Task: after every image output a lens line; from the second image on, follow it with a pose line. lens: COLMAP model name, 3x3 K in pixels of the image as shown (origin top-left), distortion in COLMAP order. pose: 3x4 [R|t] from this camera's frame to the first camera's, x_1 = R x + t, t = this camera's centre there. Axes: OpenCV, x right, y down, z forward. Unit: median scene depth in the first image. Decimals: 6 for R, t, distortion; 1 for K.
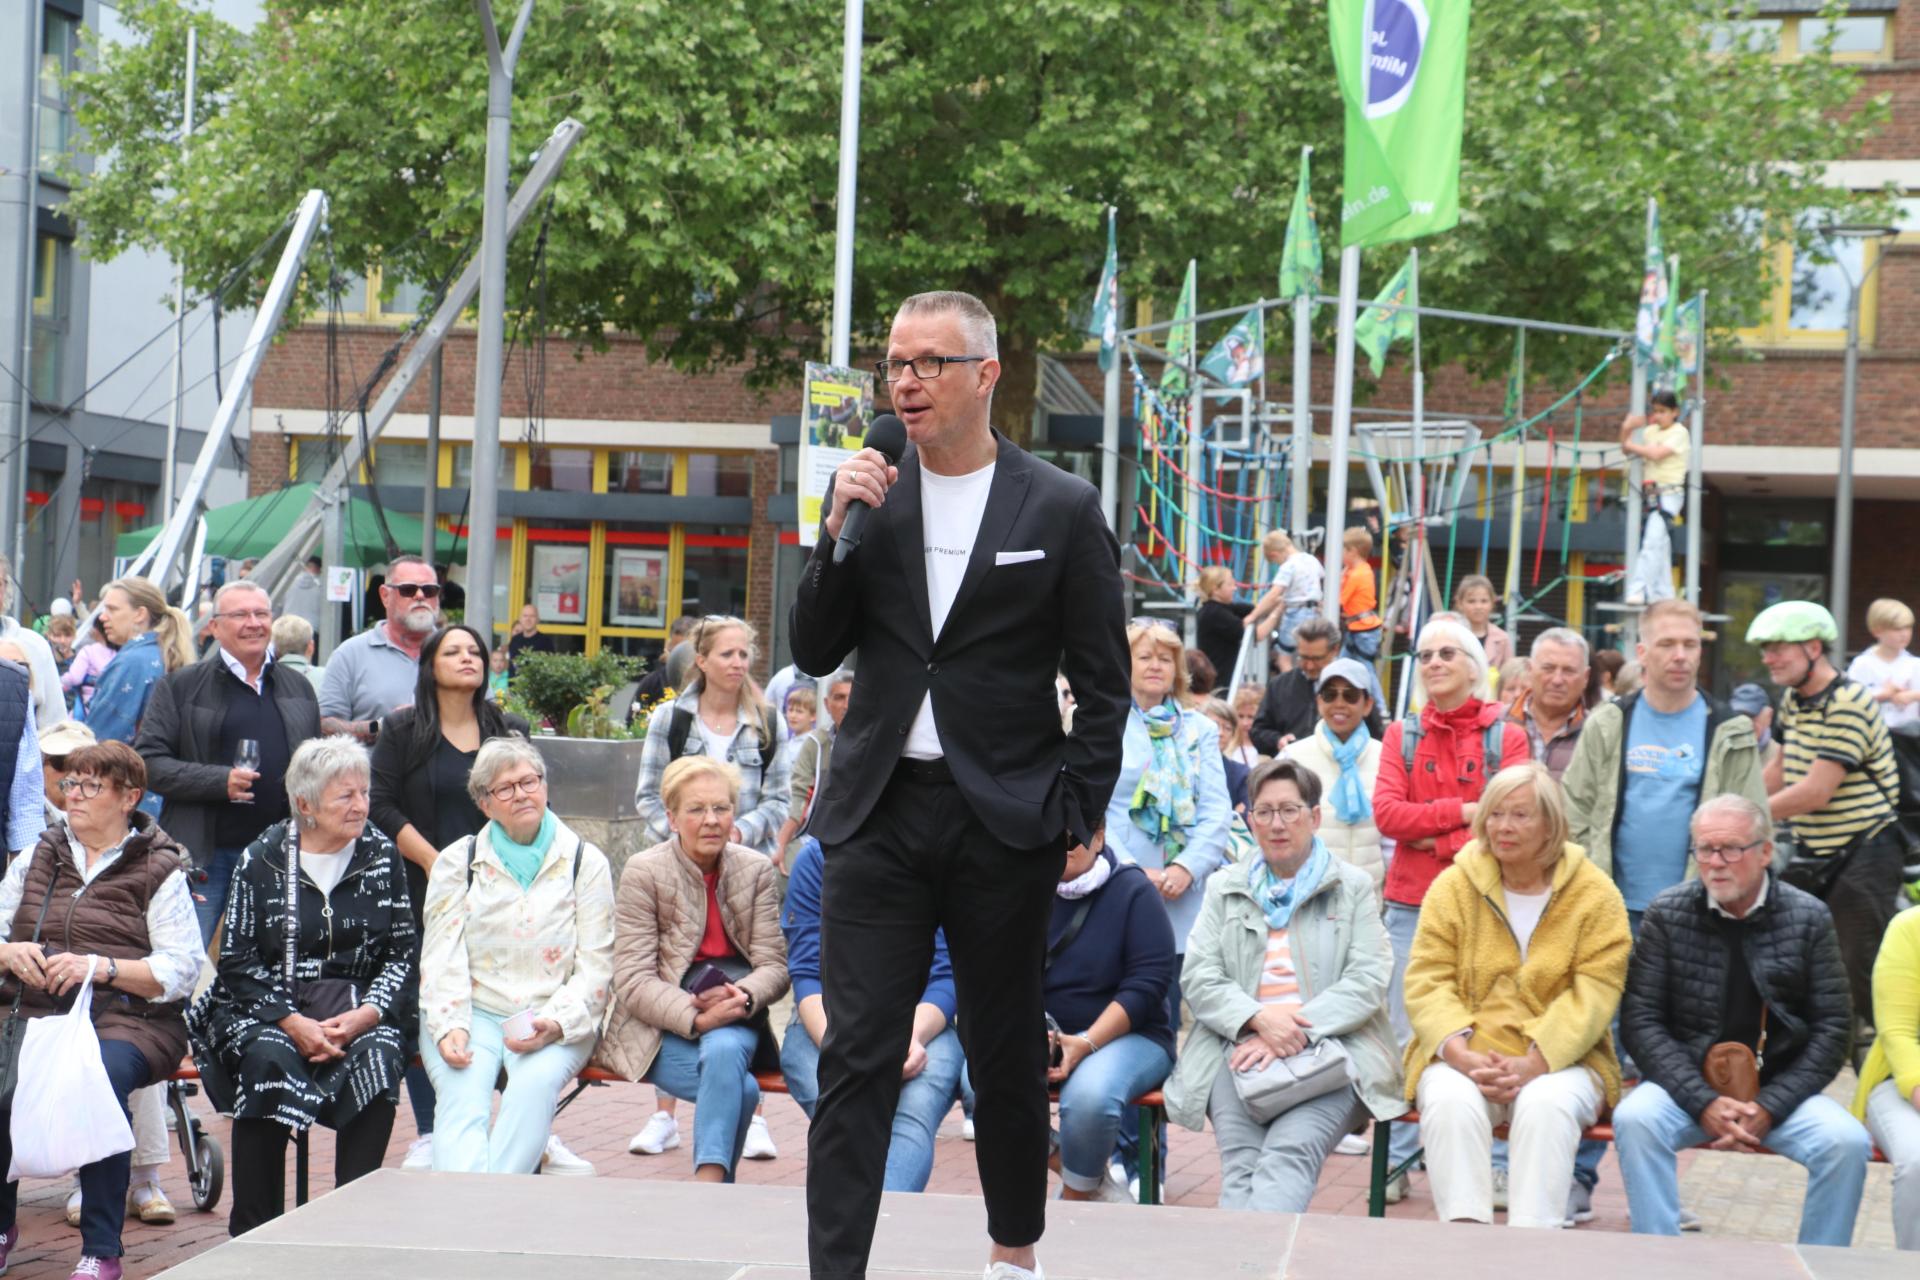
lens RADIAL K [[3761.2, 0, 961.5], [0, 3761.2, 644.1], [0, 0, 1]] dist [0.247129, 0.263800]
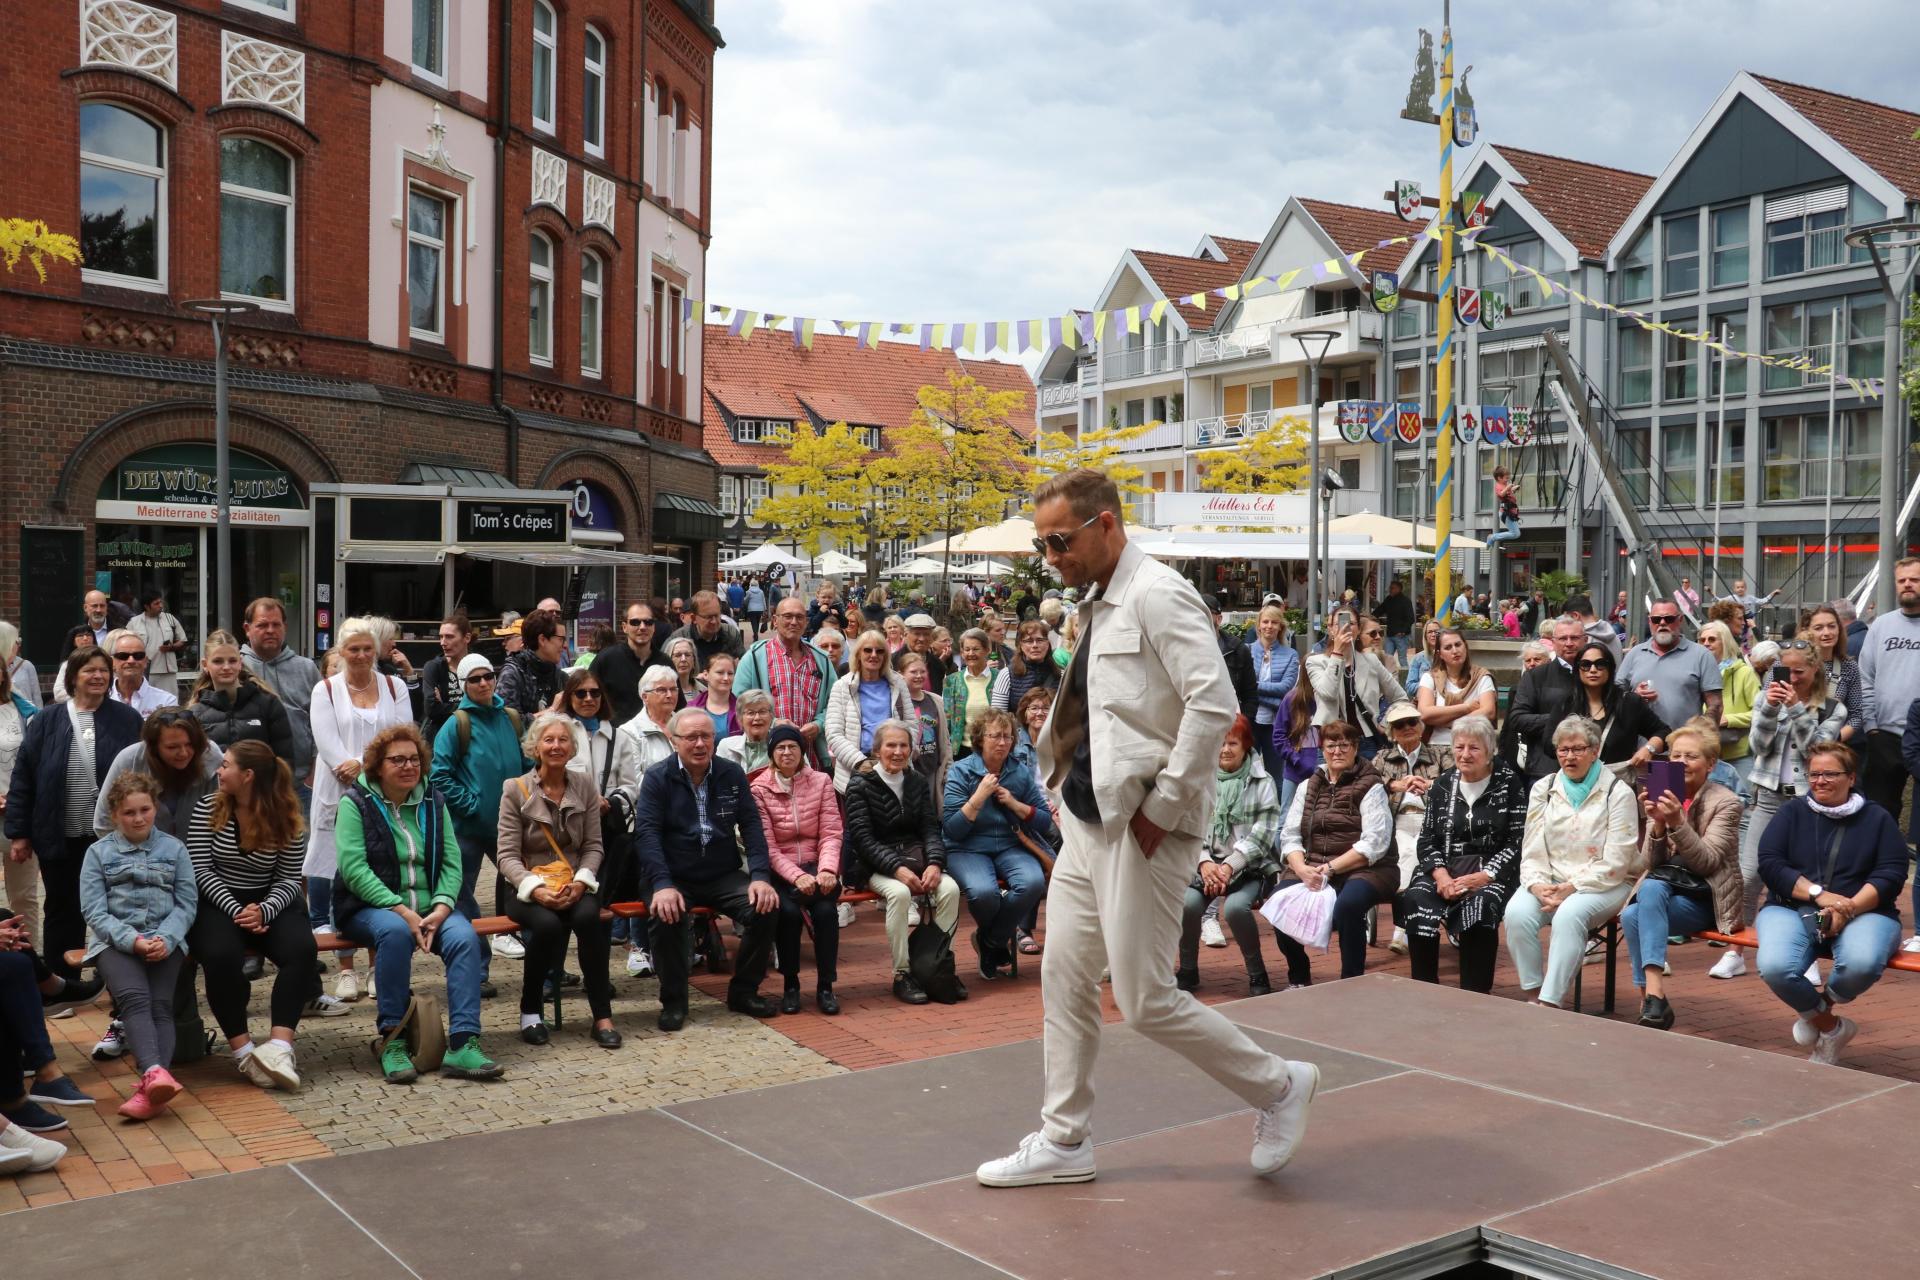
lens RADIAL K [[1817.0, 0, 958.4], [0, 1817.0, 655.2], [0, 0, 1]] dist [-0.146325, 0.227335]
pose [[0.698627, -0.017440, -0.715273, 0.083180], [0.028791, 0.999578, 0.003749, -0.003992], [0.714907, -0.023213, 0.698835, 0.083480]]
